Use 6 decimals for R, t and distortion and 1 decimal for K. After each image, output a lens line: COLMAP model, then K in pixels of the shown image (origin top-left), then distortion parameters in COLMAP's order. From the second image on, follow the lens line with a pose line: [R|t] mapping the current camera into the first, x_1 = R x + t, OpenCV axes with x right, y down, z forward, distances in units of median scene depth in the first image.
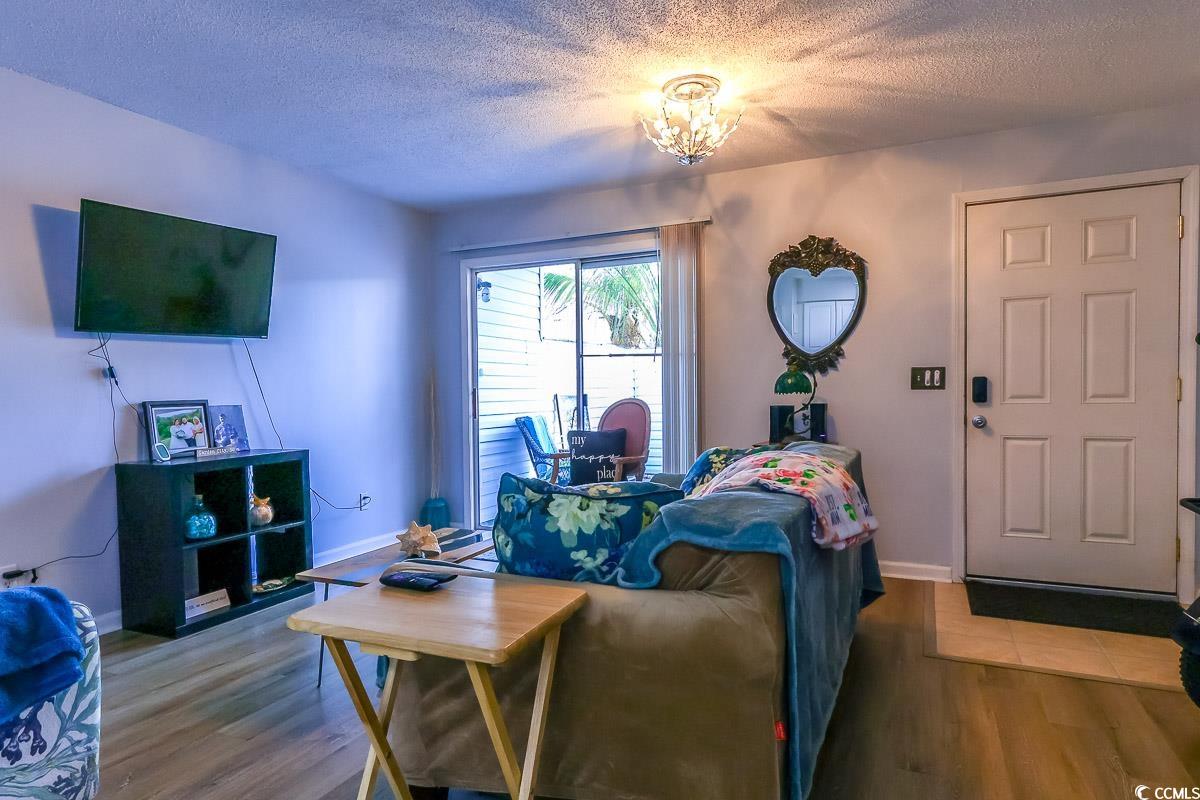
lens RADIAL K [[695.9, 0, 600.0], [0, 695.9, 400.0], [0, 0, 1]] dist [-0.002175, -0.001895]
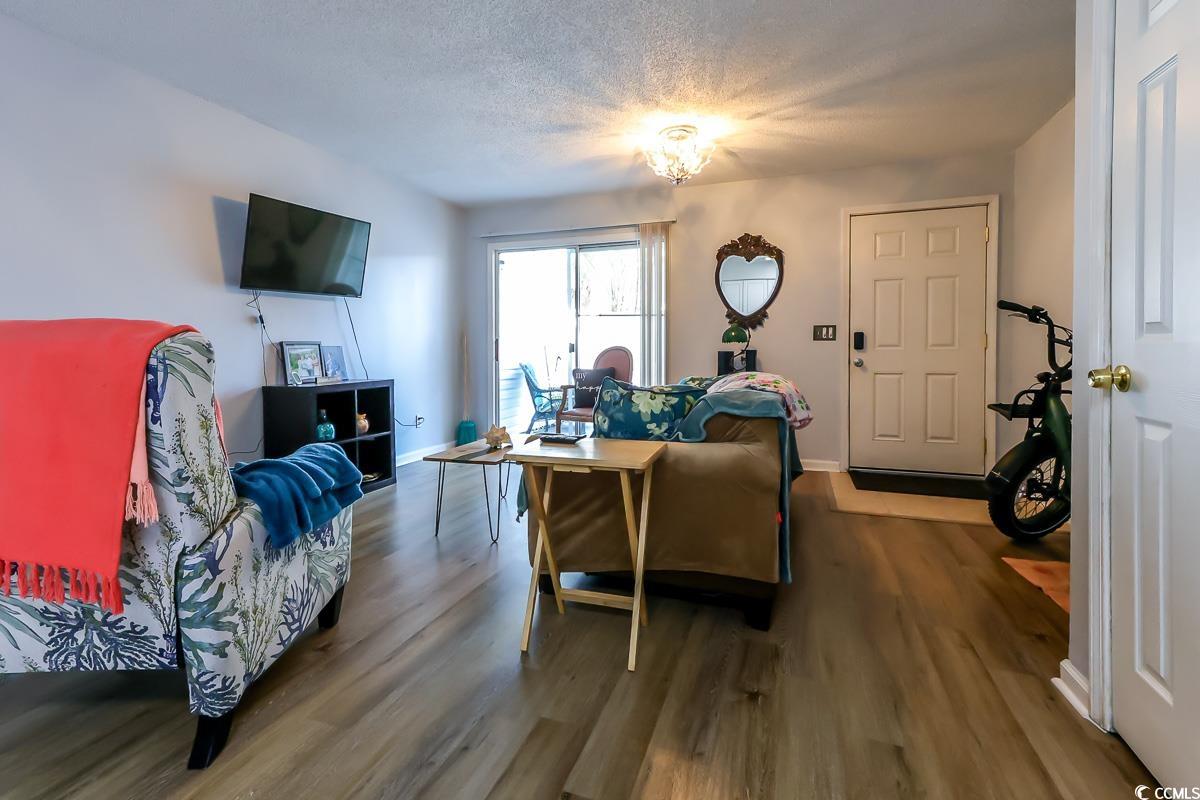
lens RADIAL K [[559.9, 0, 598.3], [0, 559.9, 352.5], [0, 0, 1]] dist [0.003587, 0.000468]
pose [[0.995484, 0.008177, 0.094580, -0.126586], [-0.007349, 0.999932, -0.009097, 0.026606], [-0.094648, 0.008361, 0.995476, -0.143018]]
